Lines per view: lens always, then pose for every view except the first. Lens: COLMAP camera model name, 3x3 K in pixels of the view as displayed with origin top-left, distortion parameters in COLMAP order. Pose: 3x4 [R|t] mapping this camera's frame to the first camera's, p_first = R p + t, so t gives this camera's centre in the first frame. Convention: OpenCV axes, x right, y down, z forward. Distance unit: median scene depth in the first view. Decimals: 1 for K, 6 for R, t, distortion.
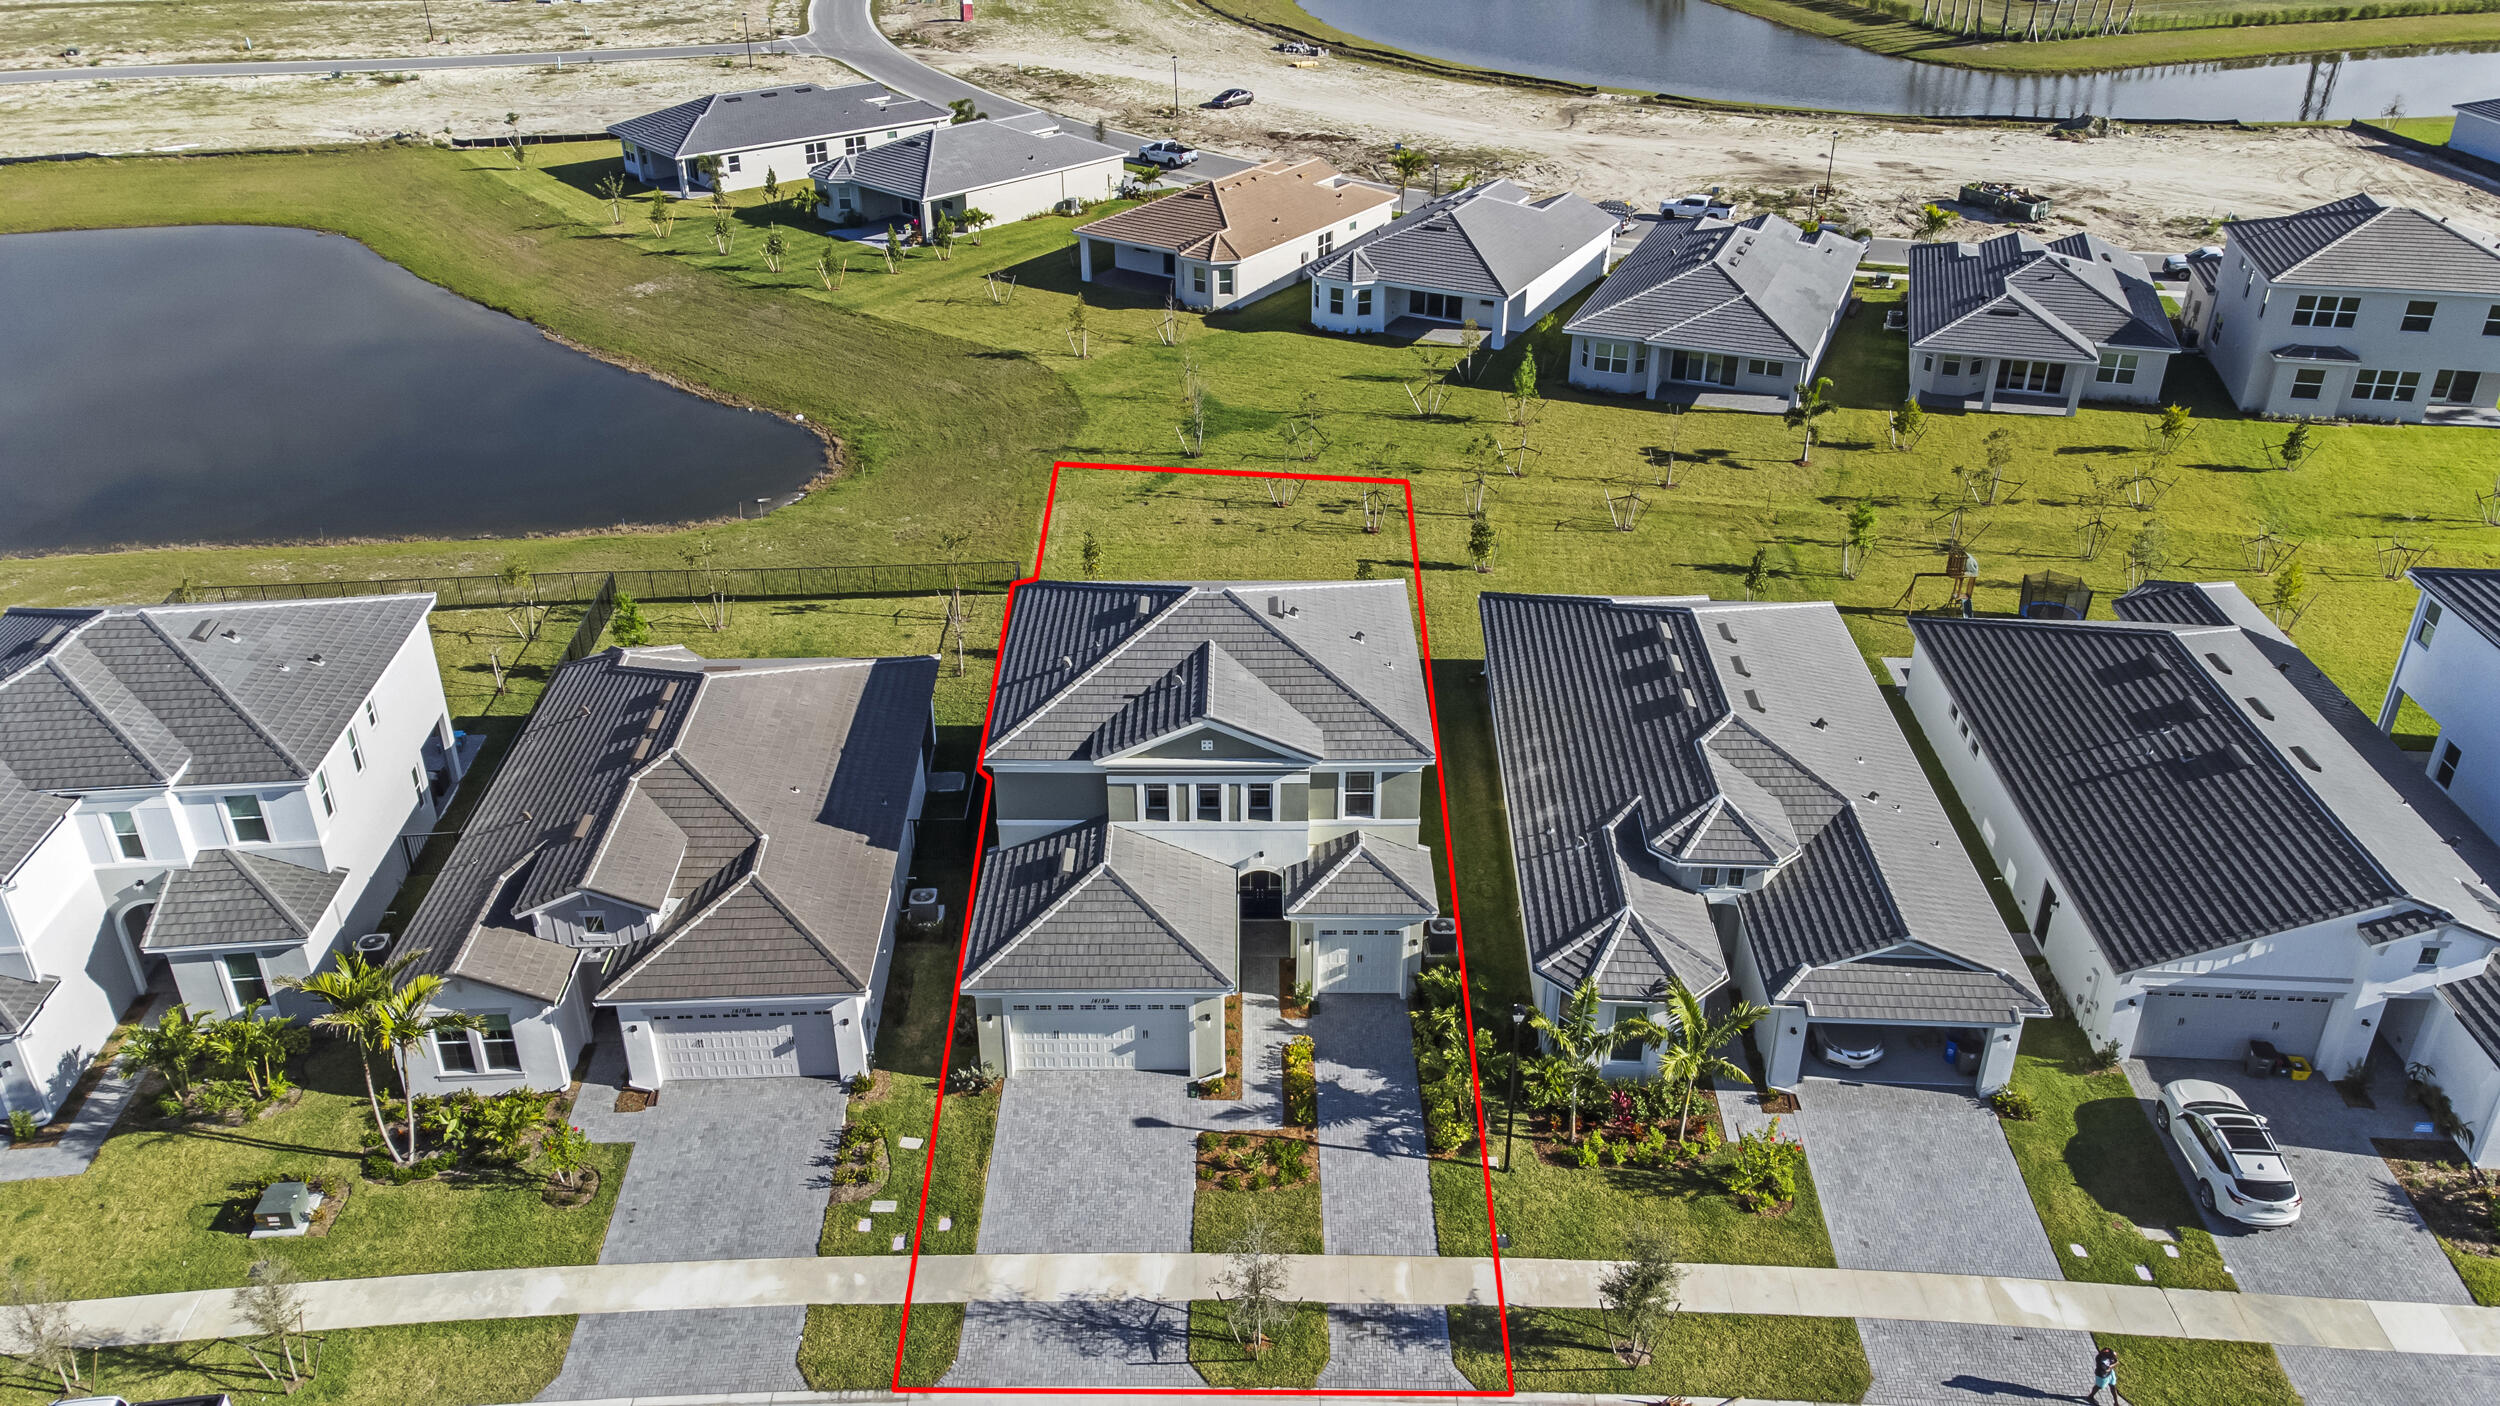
lens RADIAL K [[1851.4, 0, 1272.4], [0, 1851.4, 700.2], [0, 0, 1]] dist [0.029918, 0.011662]
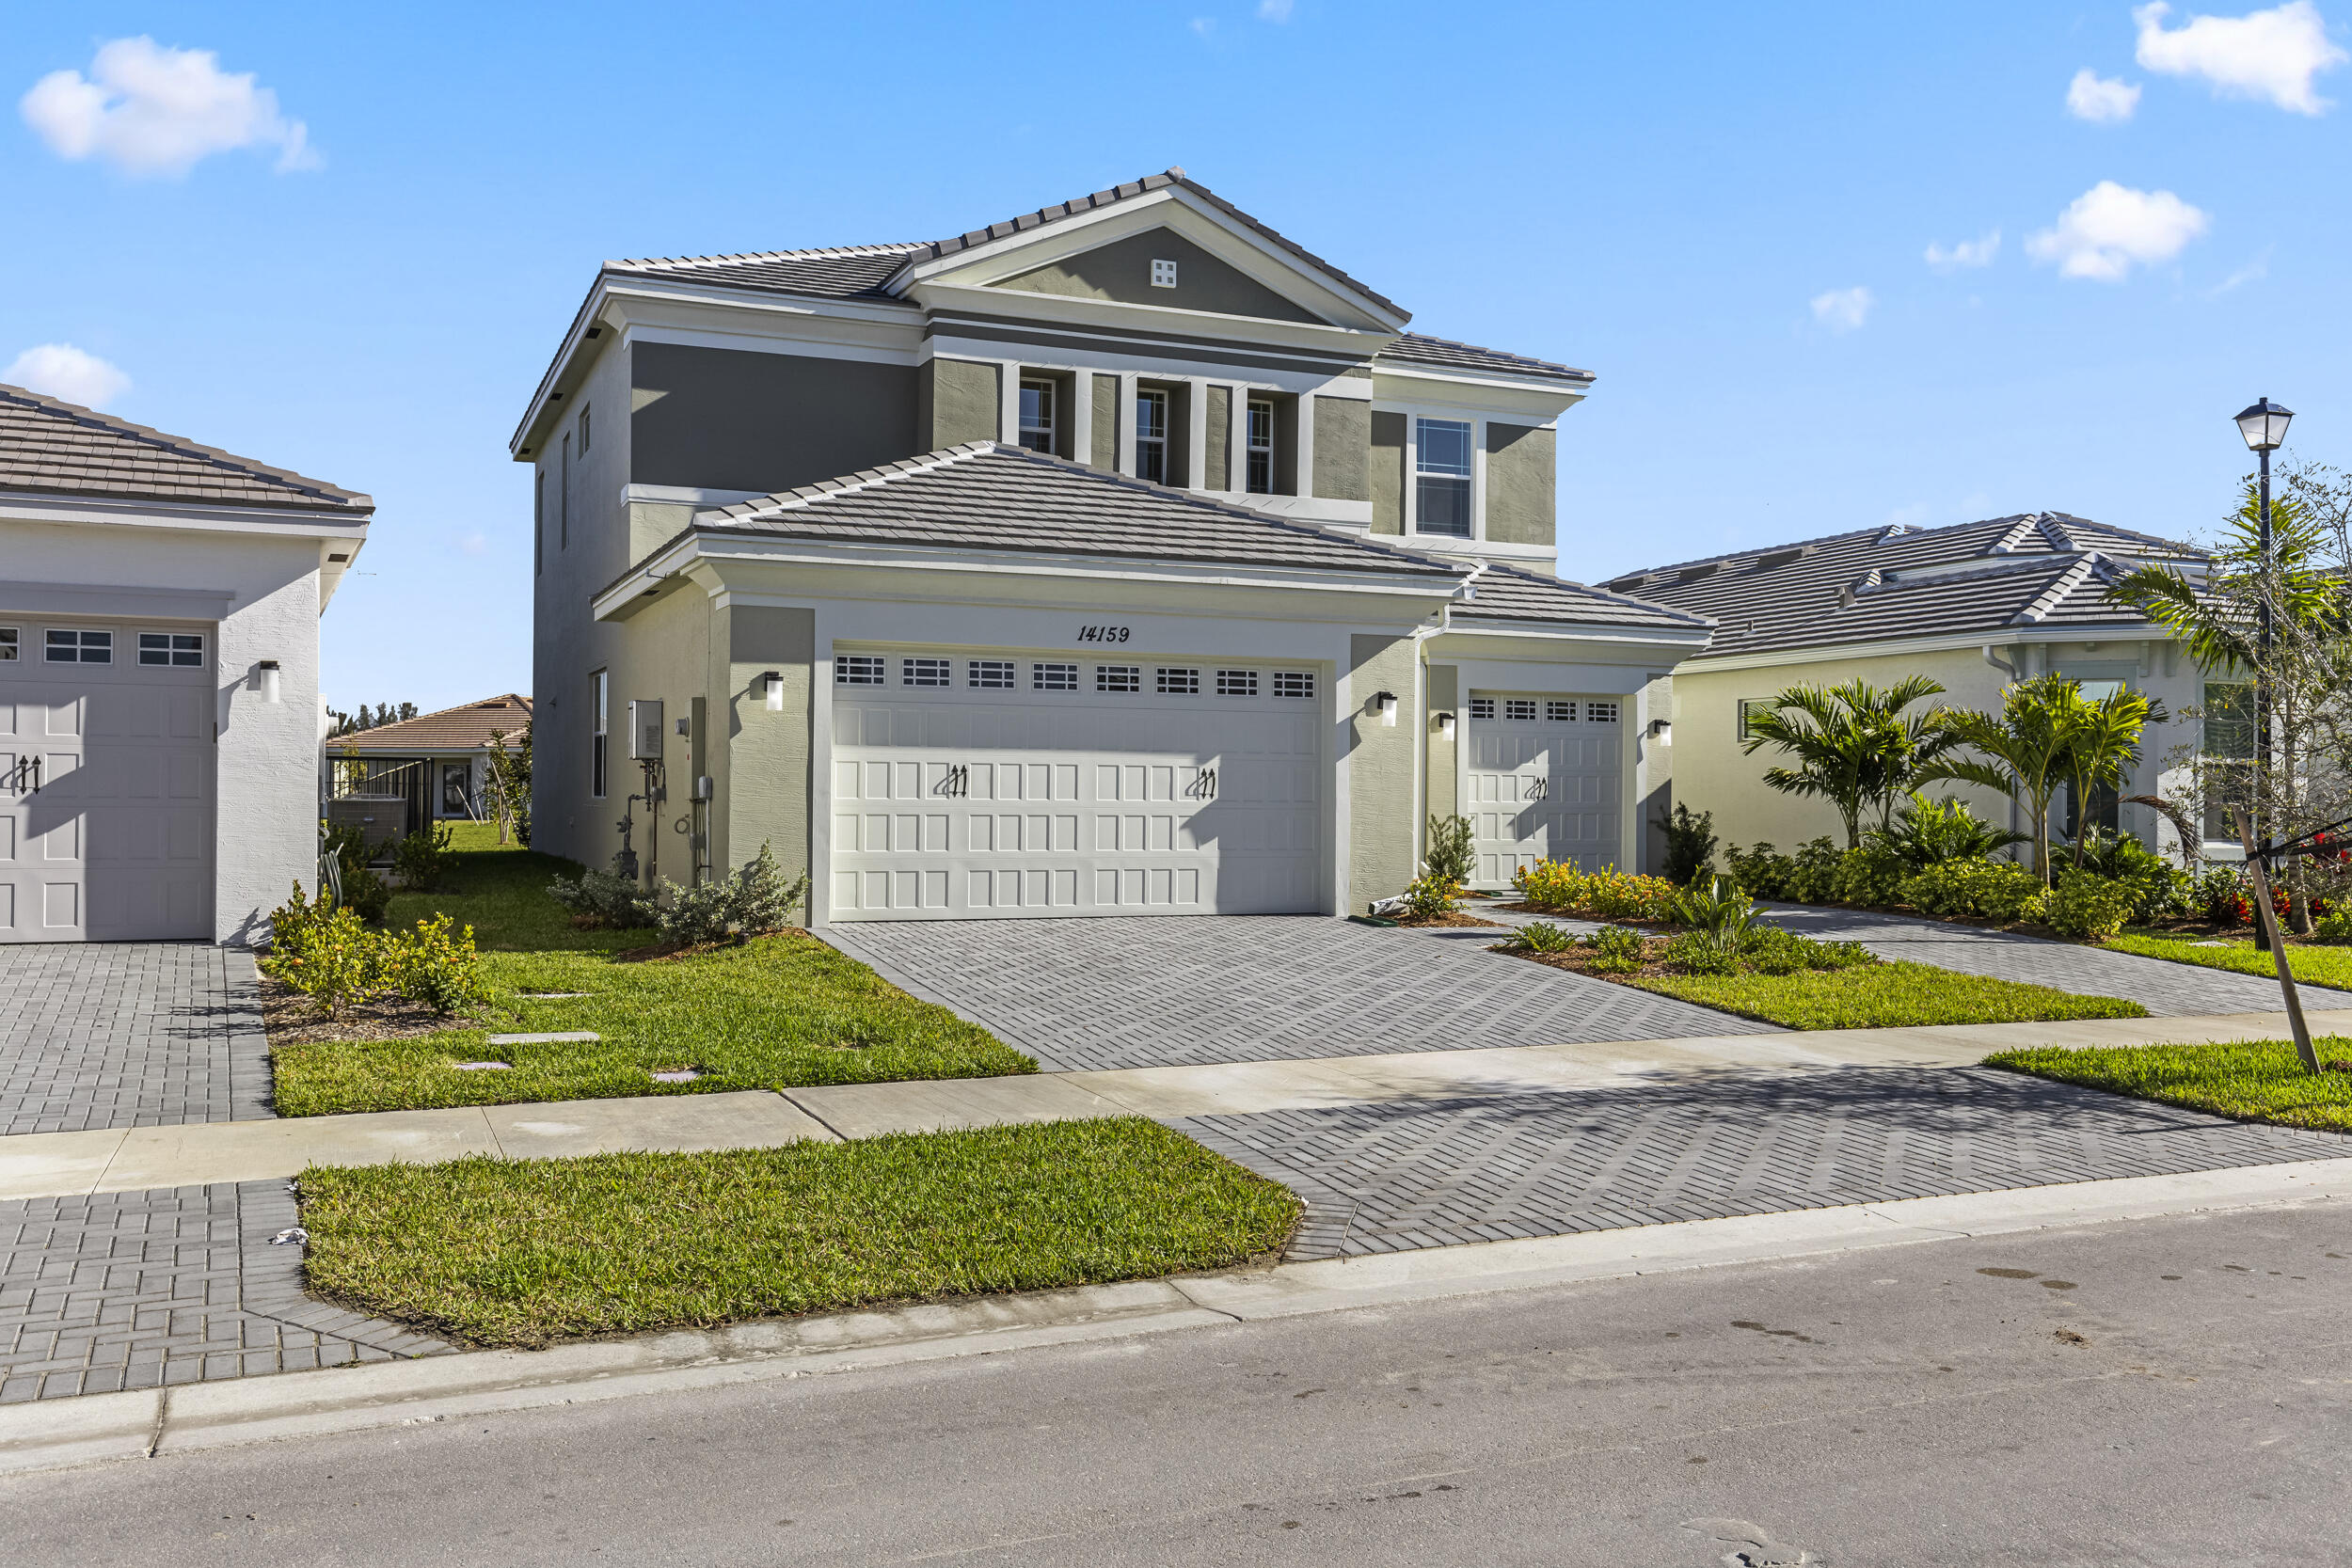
lens RADIAL K [[1978.2, 0, 1190.3], [0, 1978.2, 768.5], [0, 0, 1]] dist [0.029744, 0.006513]
pose [[0.917497, 0.017043, 0.397378, -0.204923], [0.177261, 0.876856, -0.446881, 0.322616], [-0.356059, 0.480451, 0.801491, 0.666344]]
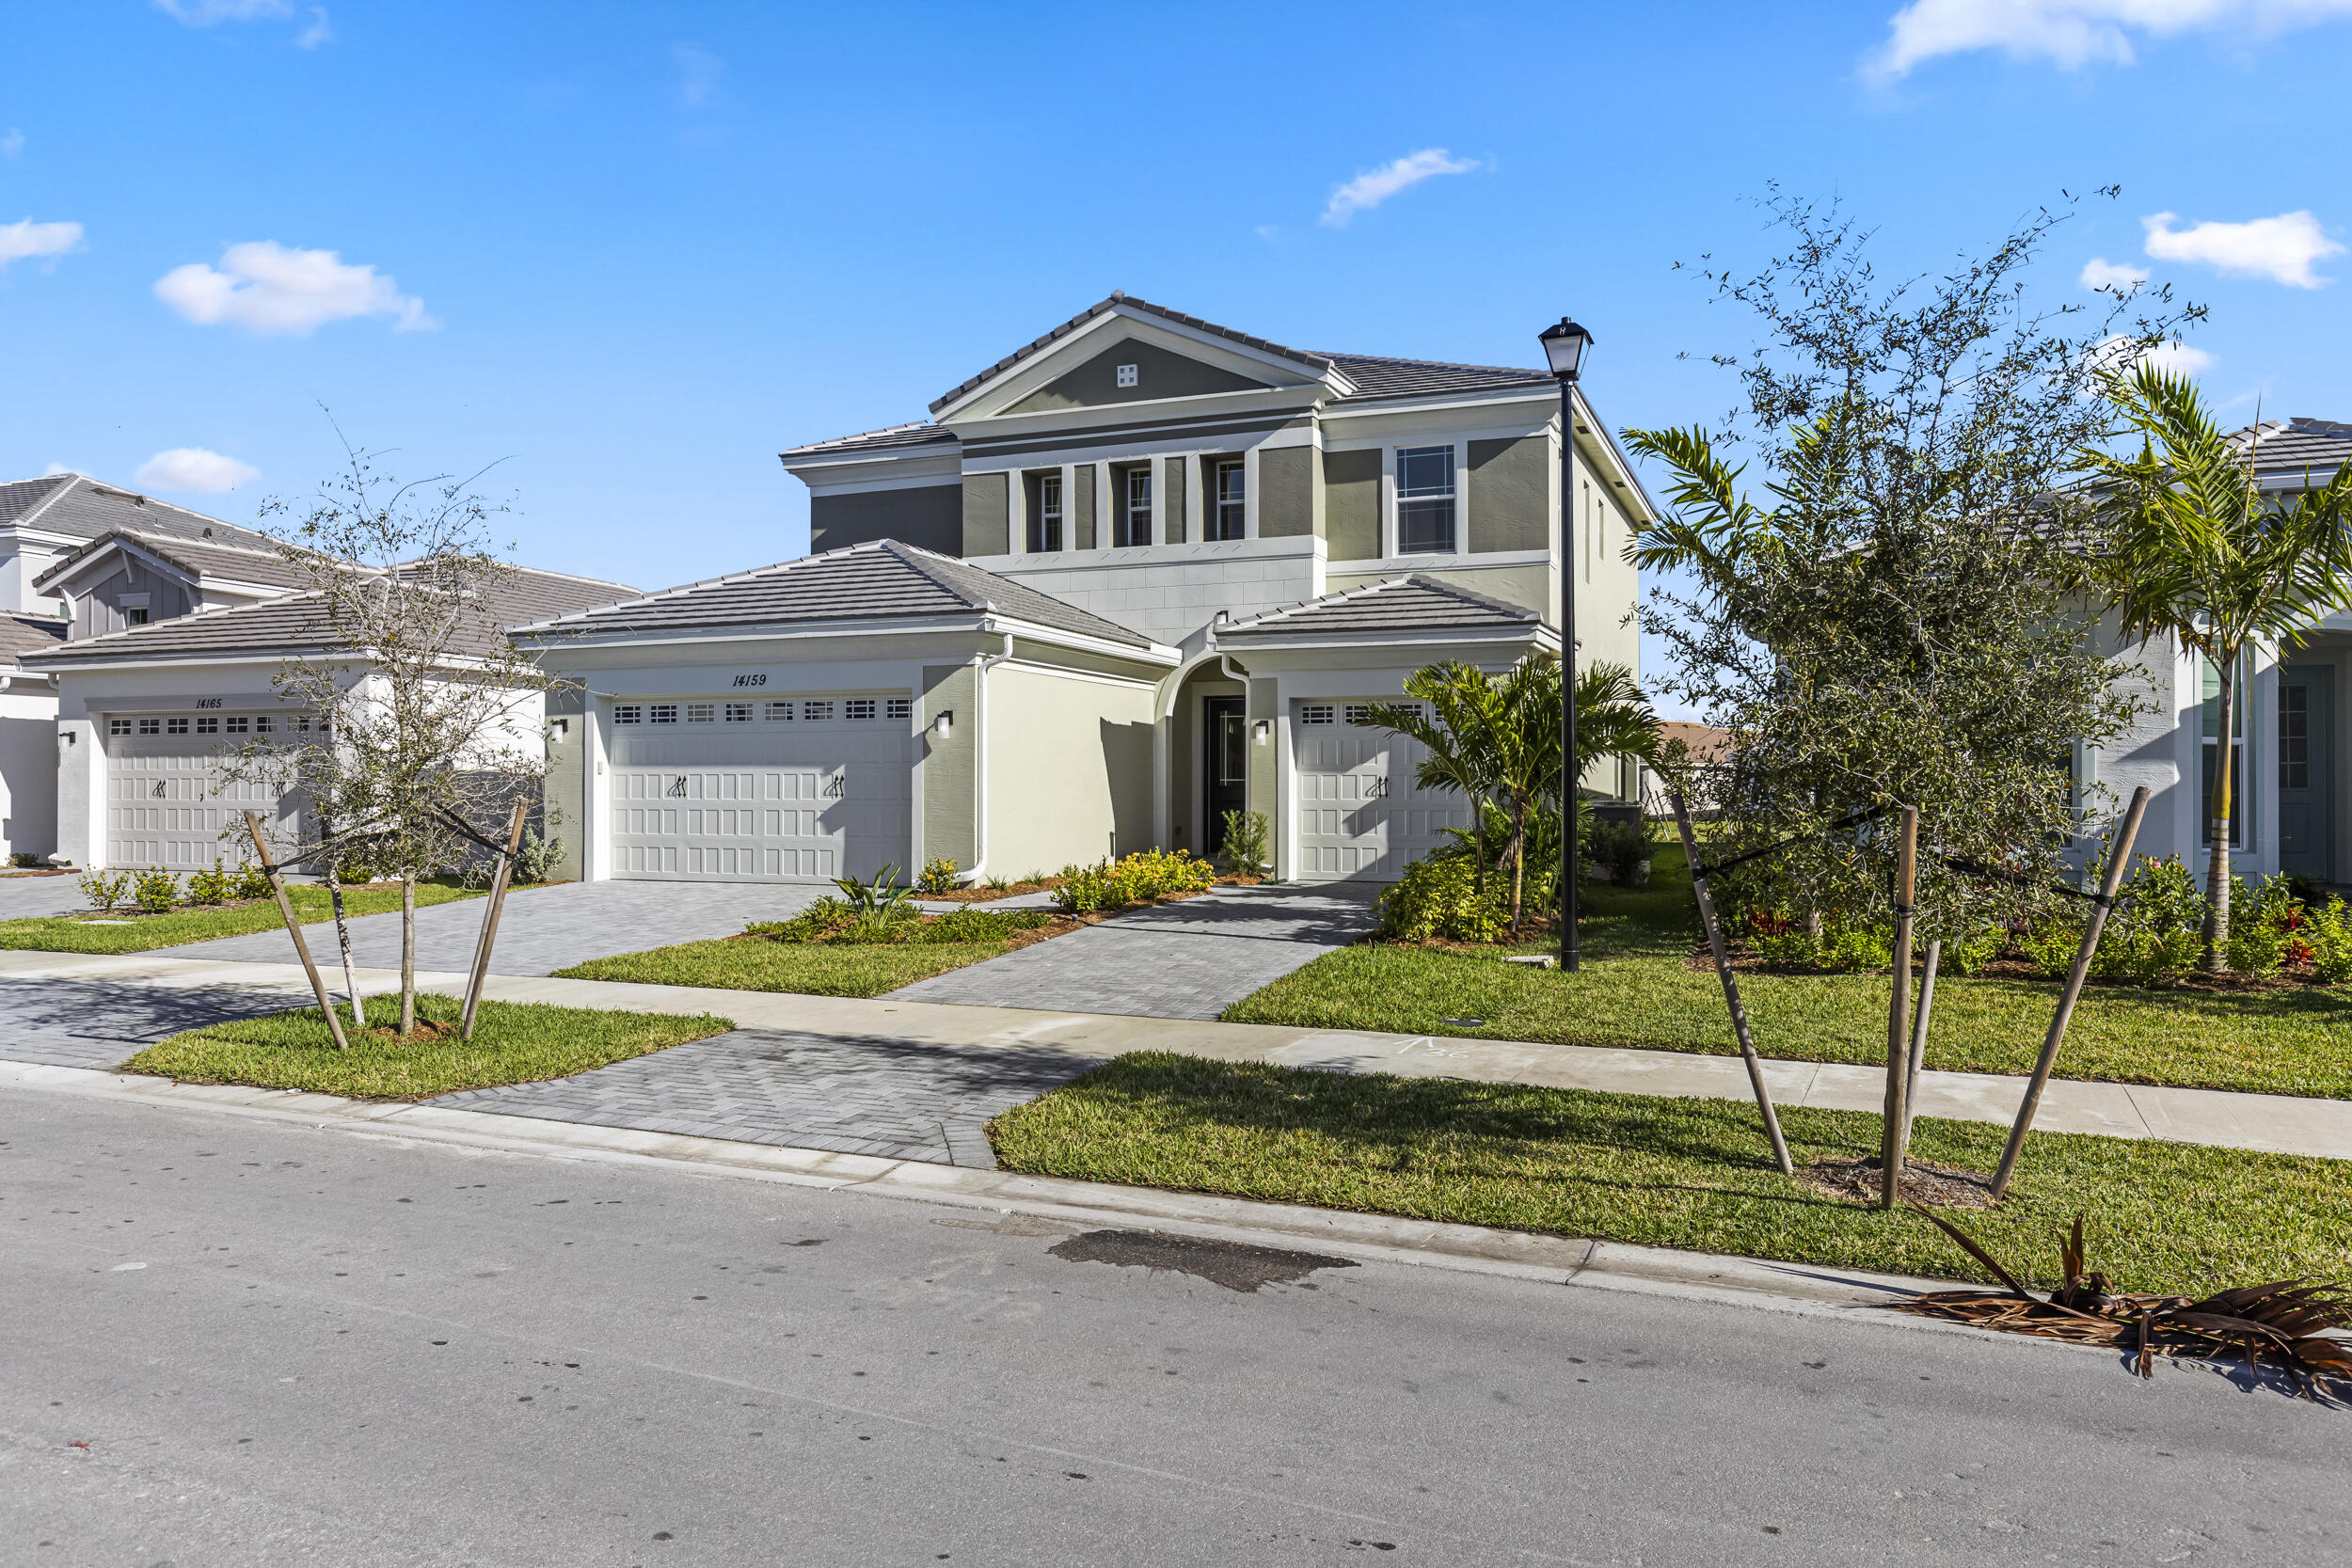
lens RADIAL K [[1601.7, 0, 1164.7], [0, 1601.7, 784.1], [0, 0, 1]] dist [0.007684, 0.005632]
pose [[0.921048, 0.003232, -0.389436, 0.150537], [-0.188597, 0.878593, -0.438755, 0.319626], [0.340738, 0.477561, 0.809835, 0.667568]]
